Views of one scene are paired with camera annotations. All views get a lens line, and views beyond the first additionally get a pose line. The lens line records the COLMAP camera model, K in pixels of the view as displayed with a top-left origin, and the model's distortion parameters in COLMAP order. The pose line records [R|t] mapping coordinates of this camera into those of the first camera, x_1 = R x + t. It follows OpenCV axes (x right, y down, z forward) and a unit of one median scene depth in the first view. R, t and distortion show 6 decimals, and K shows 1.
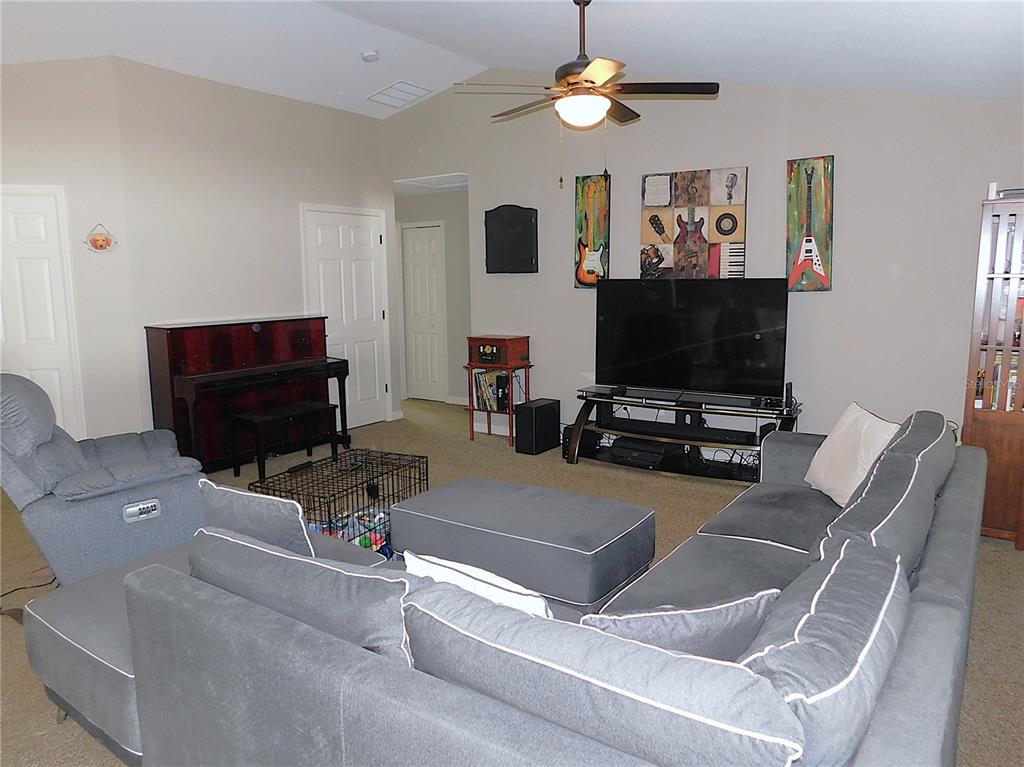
lens RADIAL K [[684.1, 0, 512.8], [0, 684.1, 379.1], [0, 0, 1]] dist [-0.061066, 0.033358]
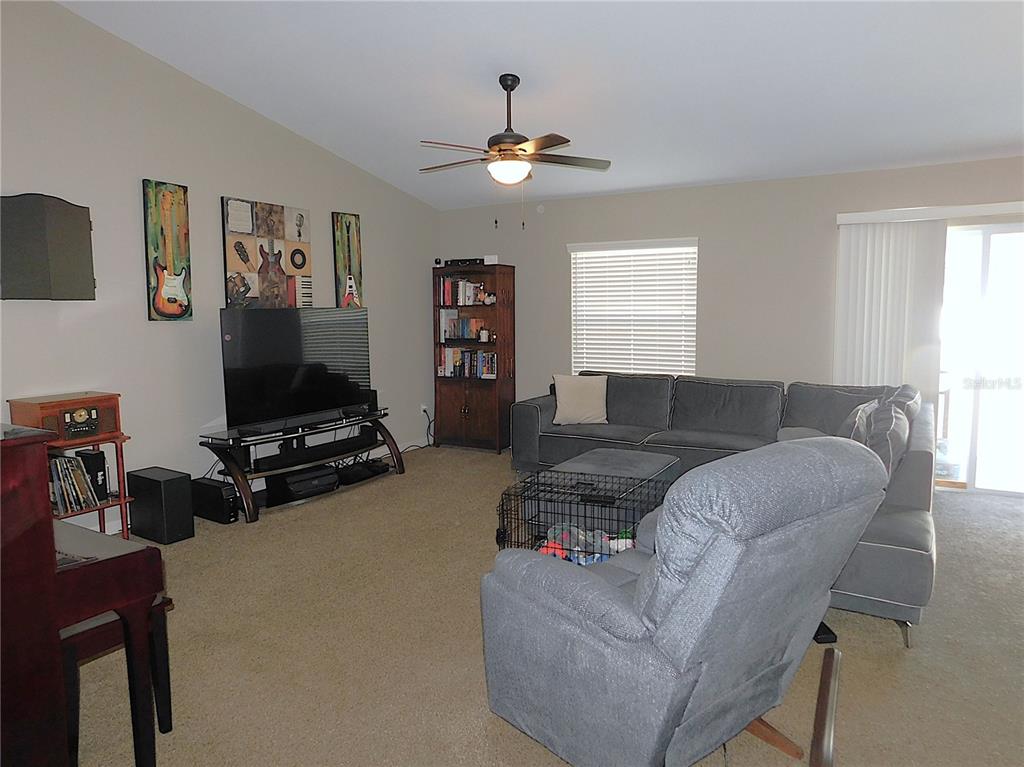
lens RADIAL K [[684.1, 0, 512.9], [0, 684.1, 383.8], [0, 0, 1]] dist [-0.061066, 0.033358]
pose [[-0.048728, -0.087147, 0.995003, -0.781882], [0.169427, 0.981028, 0.094221, -0.072806], [-0.984337, 0.173172, -0.033039, 0.705681]]
